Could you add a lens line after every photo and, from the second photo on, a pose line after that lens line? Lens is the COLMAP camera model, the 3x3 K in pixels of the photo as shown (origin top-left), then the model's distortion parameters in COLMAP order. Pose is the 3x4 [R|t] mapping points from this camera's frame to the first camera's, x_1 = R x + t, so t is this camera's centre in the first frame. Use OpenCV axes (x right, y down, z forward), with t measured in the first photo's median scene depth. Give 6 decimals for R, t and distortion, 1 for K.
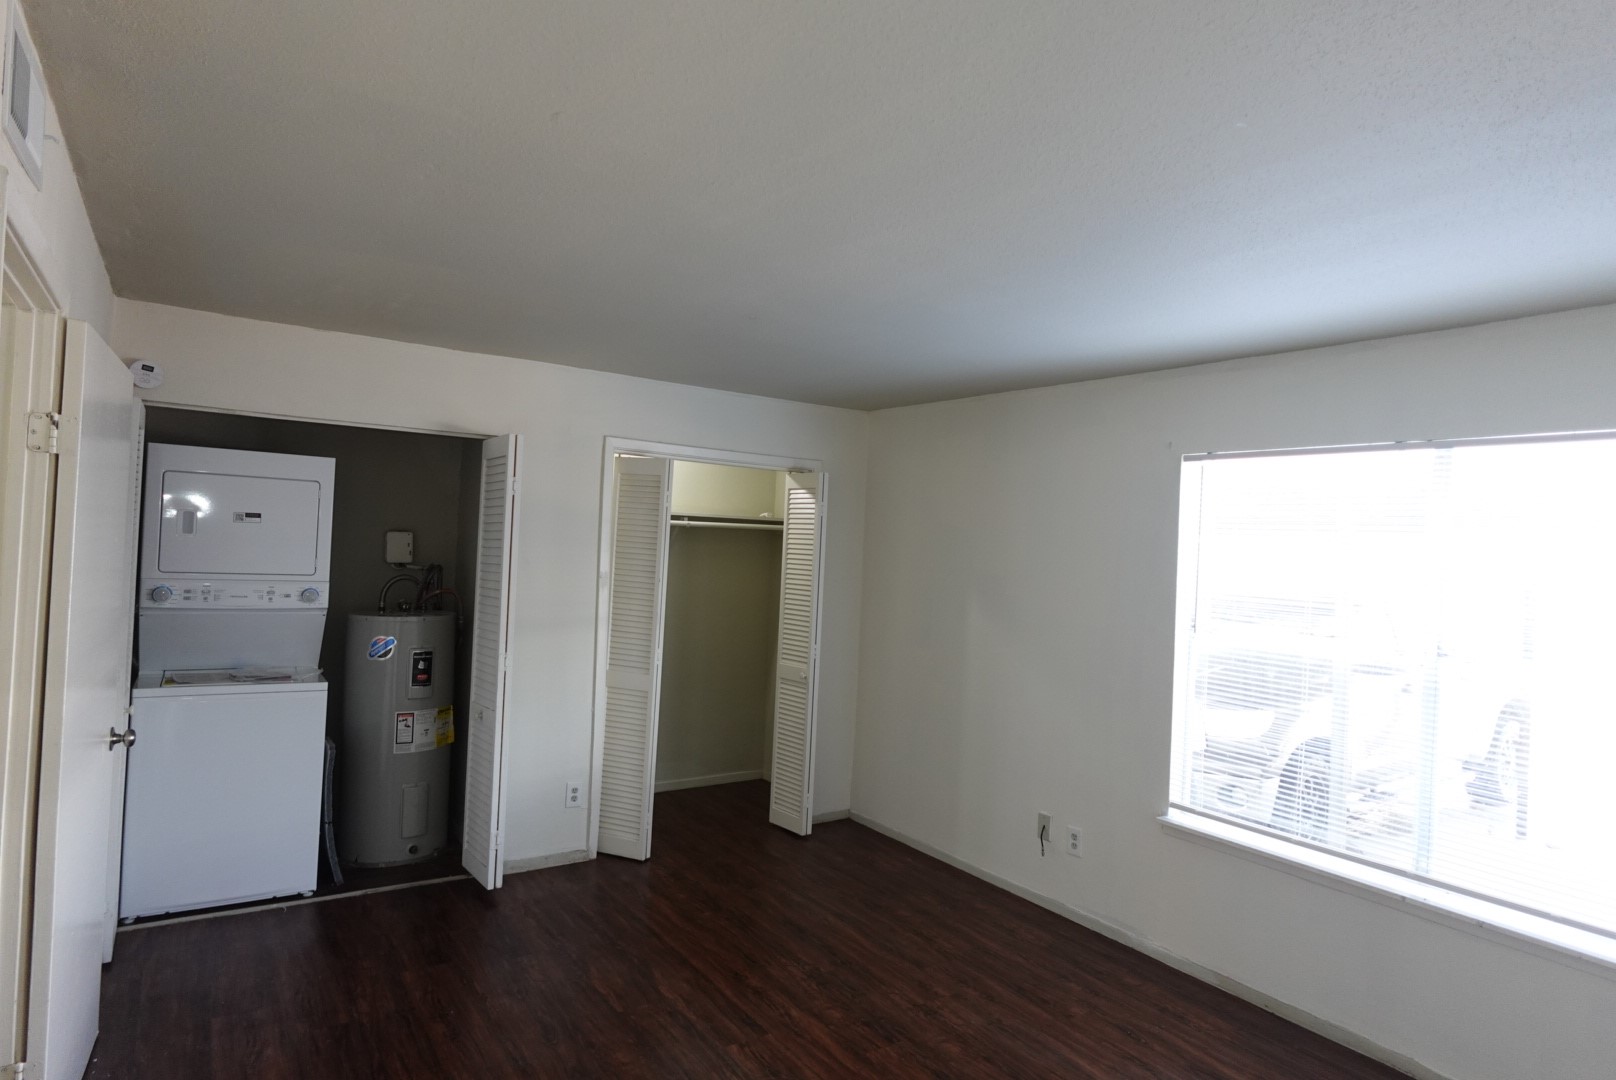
lens RADIAL K [[912.9, 0, 805.2], [0, 912.9, 538.1], [0, 0, 1]] dist [-0.004717, 0.001894]
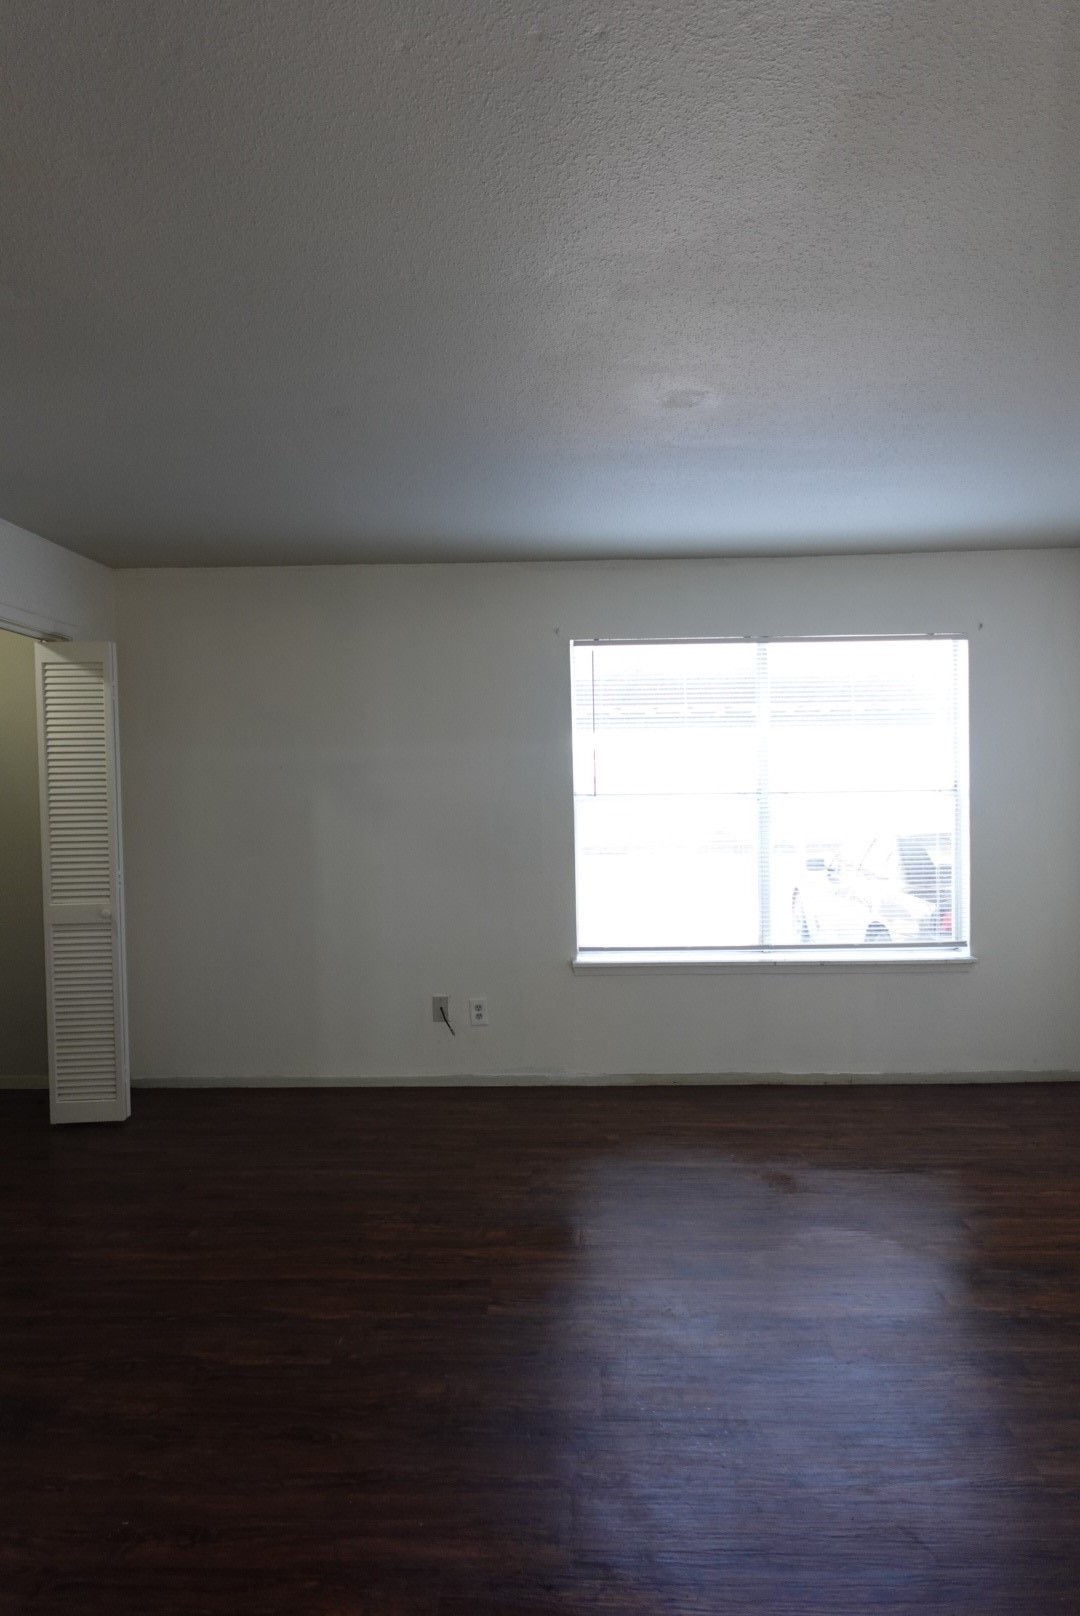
lens RADIAL K [[912.9, 0, 541.2], [0, 912.9, 809.6], [0, 0, 1]] dist [-0.004717, 0.001894]
pose [[0.580397, -0.078199, 0.810570, -0.490063], [0.038268, 0.996898, 0.068774, 0.035198], [-0.813434, -0.008898, 0.581589, 0.343865]]
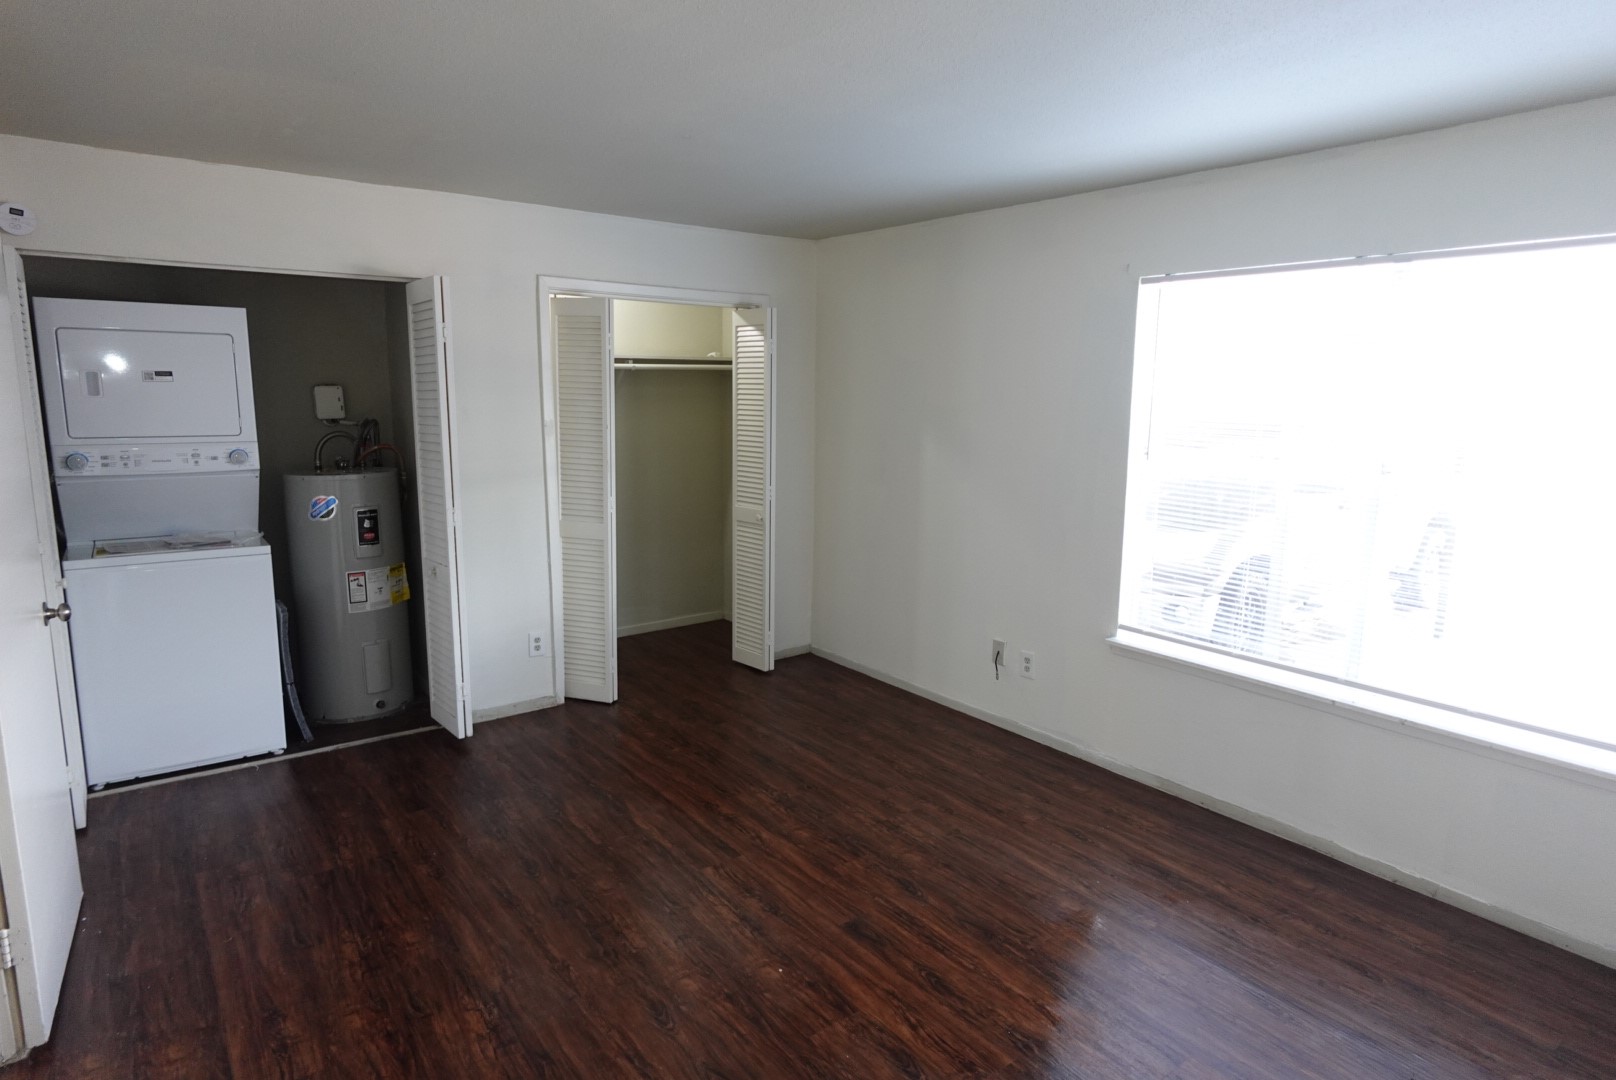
lens RADIAL K [[912.9, 0, 806.2], [0, 912.9, 539.0], [0, 0, 1]] dist [-0.004717, 0.001894]
pose [[0.997930, -0.042860, 0.047947, 0.000007], [0.033829, 0.983910, 0.175431, 0.000313], [-0.054694, -0.173446, 0.983323, 0.014778]]
